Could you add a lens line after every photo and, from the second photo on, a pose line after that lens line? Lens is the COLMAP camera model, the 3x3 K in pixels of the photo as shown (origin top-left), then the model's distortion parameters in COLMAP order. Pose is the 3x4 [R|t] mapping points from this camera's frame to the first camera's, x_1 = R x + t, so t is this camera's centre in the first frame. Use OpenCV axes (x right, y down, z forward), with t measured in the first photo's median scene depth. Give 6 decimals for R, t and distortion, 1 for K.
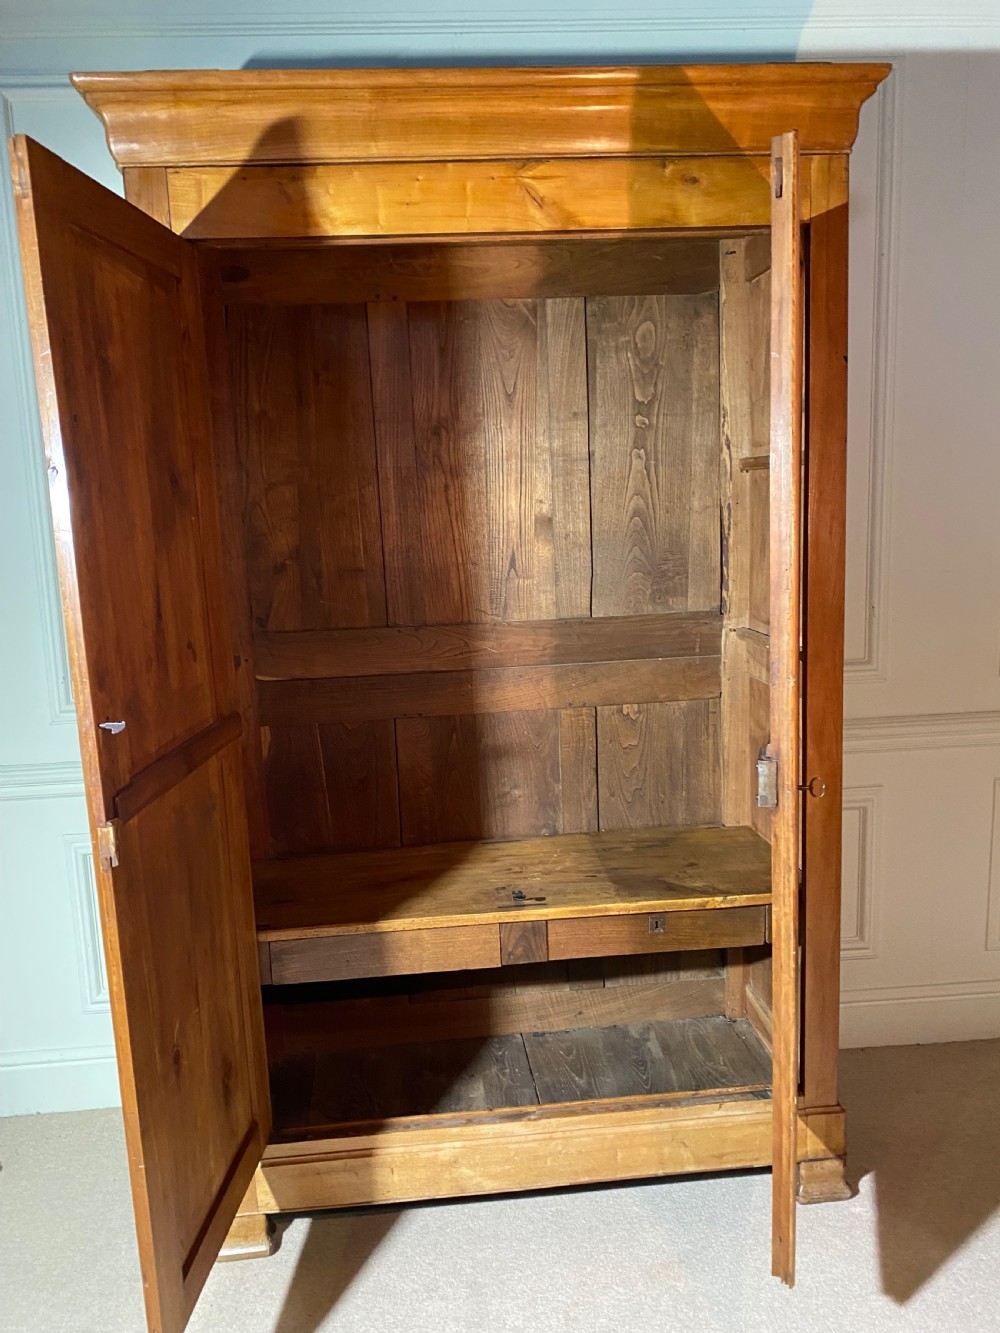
lens RADIAL K [[1025.5, 0, 489.8], [0, 1025.5, 673.8], [0, 0, 1]] dist [0.007896, 0.001077]
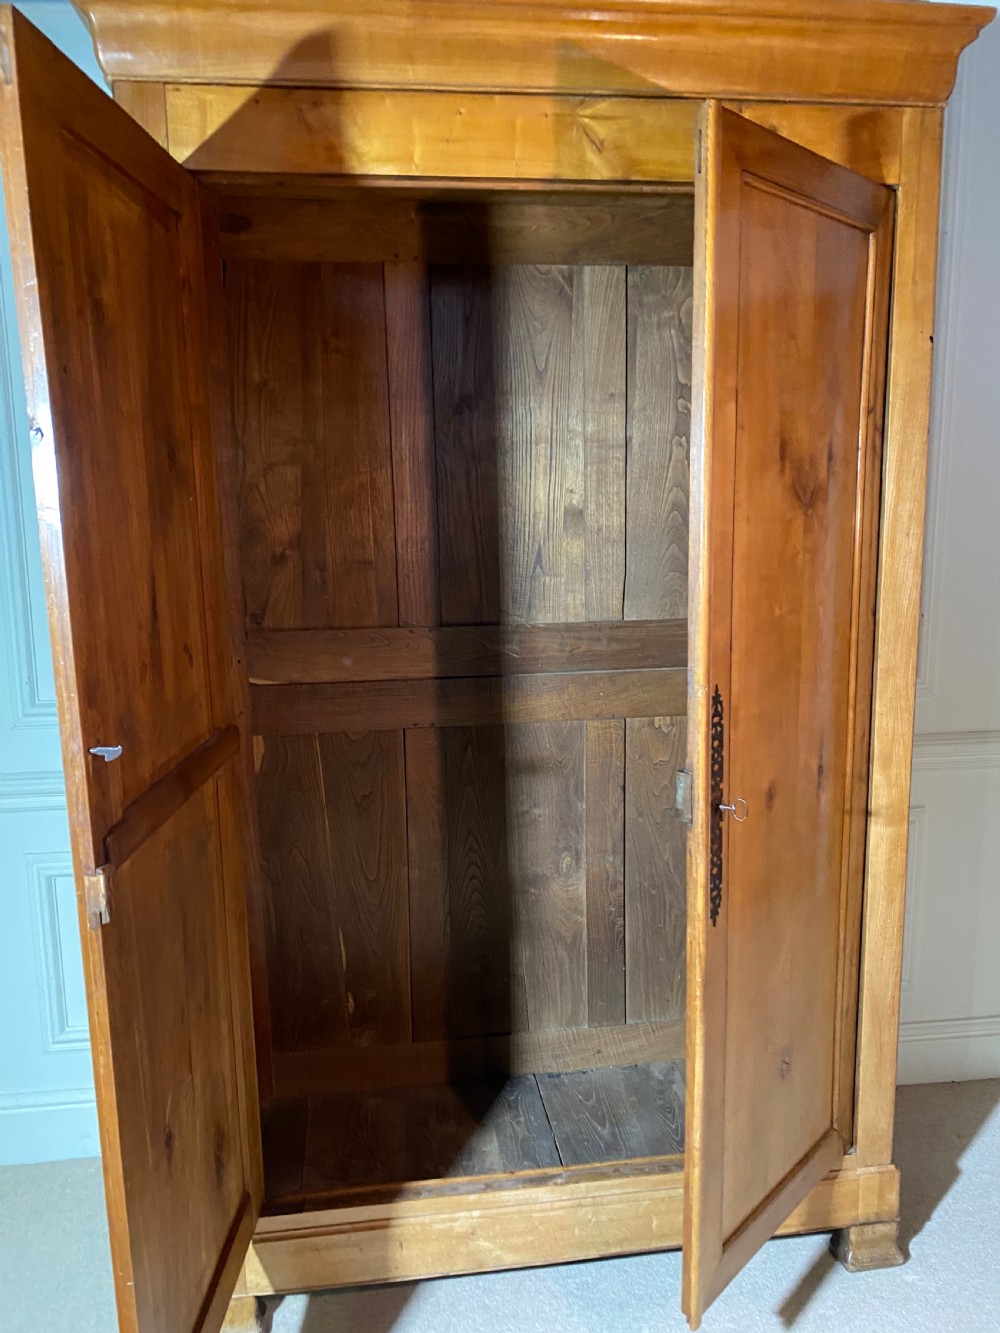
lens RADIAL K [[1023.9, 0, 511.0], [0, 1023.9, 671.0], [0, 0, 1]] dist [0.008953, -0.002601]
pose [[0.998478, 0.017435, 0.052326, -0.052979], [-0.017676, 0.999835, 0.004147, -0.013837], [-0.052245, -0.005065, 0.998621, 0.111253]]
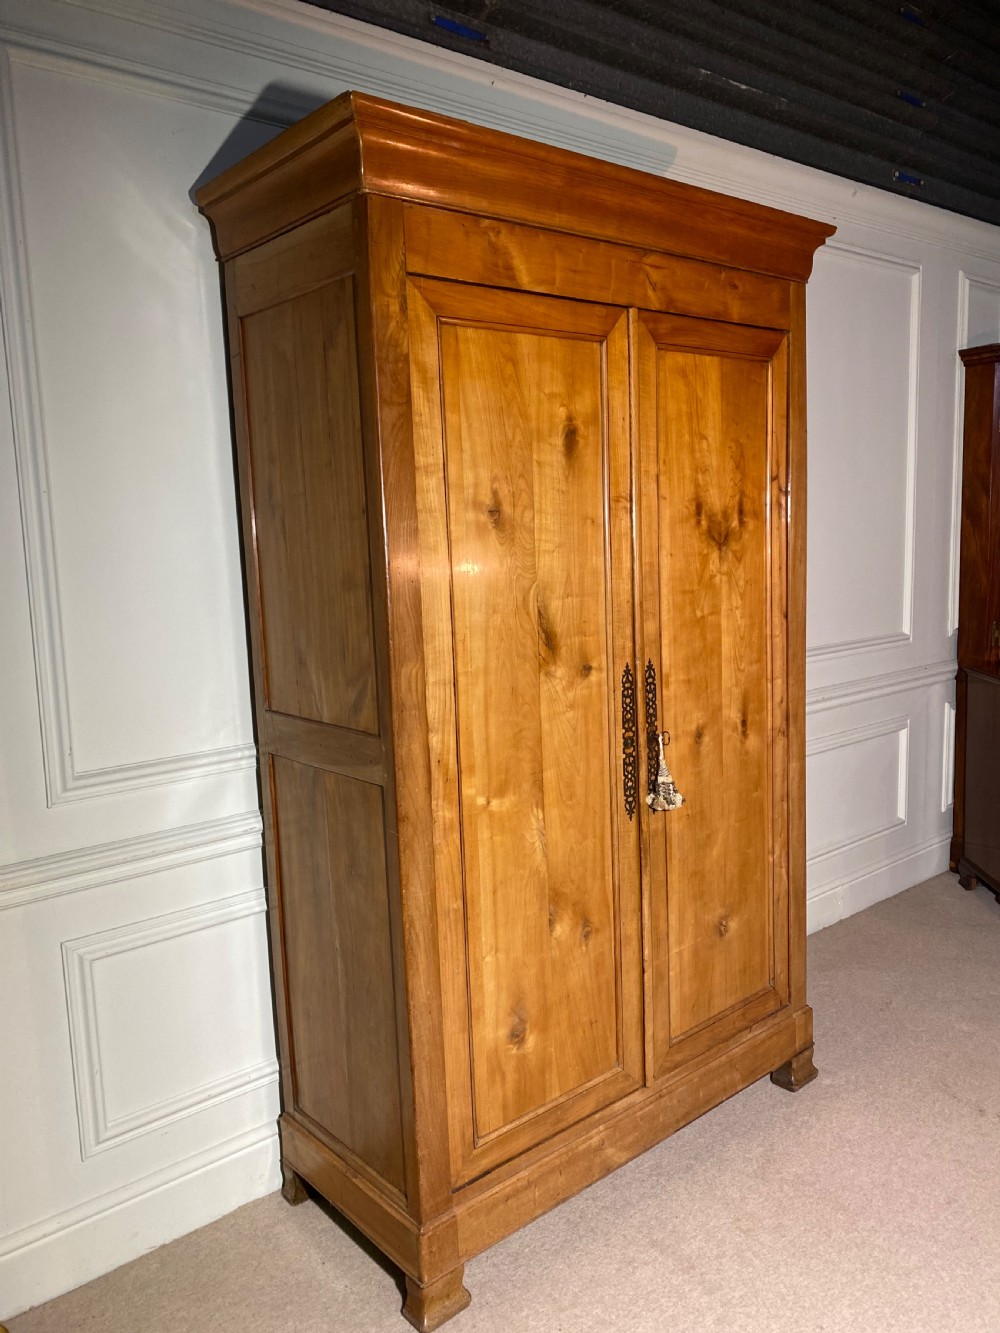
lens RADIAL K [[1025.8, 0, 493.0], [0, 1025.8, 666.5], [0, 0, 1]] dist [0.009439, -0.002068]
pose [[0.819281, -0.066317, 0.569545, -0.677858], [0.100485, 0.994523, -0.028745, -0.003612], [-0.564519, 0.080781, 0.821458, 0.133643]]
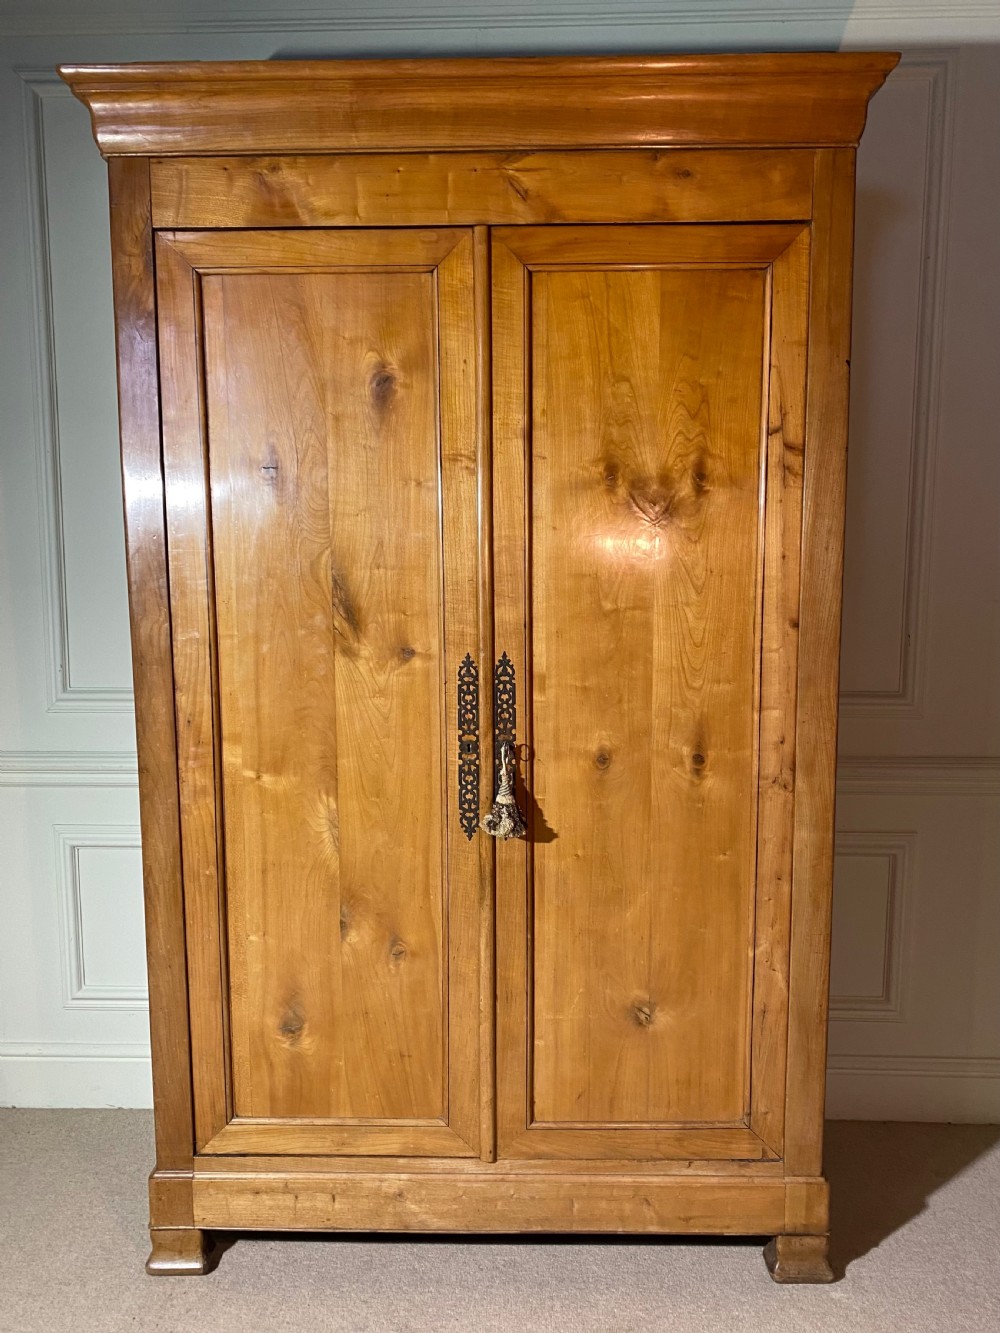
lens RADIAL K [[1077.0, 0, 498.3], [0, 1077.0, 662.5], [0, 0, 1]] dist [0.006750, 0.001986]
pose [[0.993378, 0.052256, -0.102325, 0.126706], [-0.055904, 0.997887, -0.033112, 0.013229], [0.100378, 0.038613, 0.994200, 0.003080]]
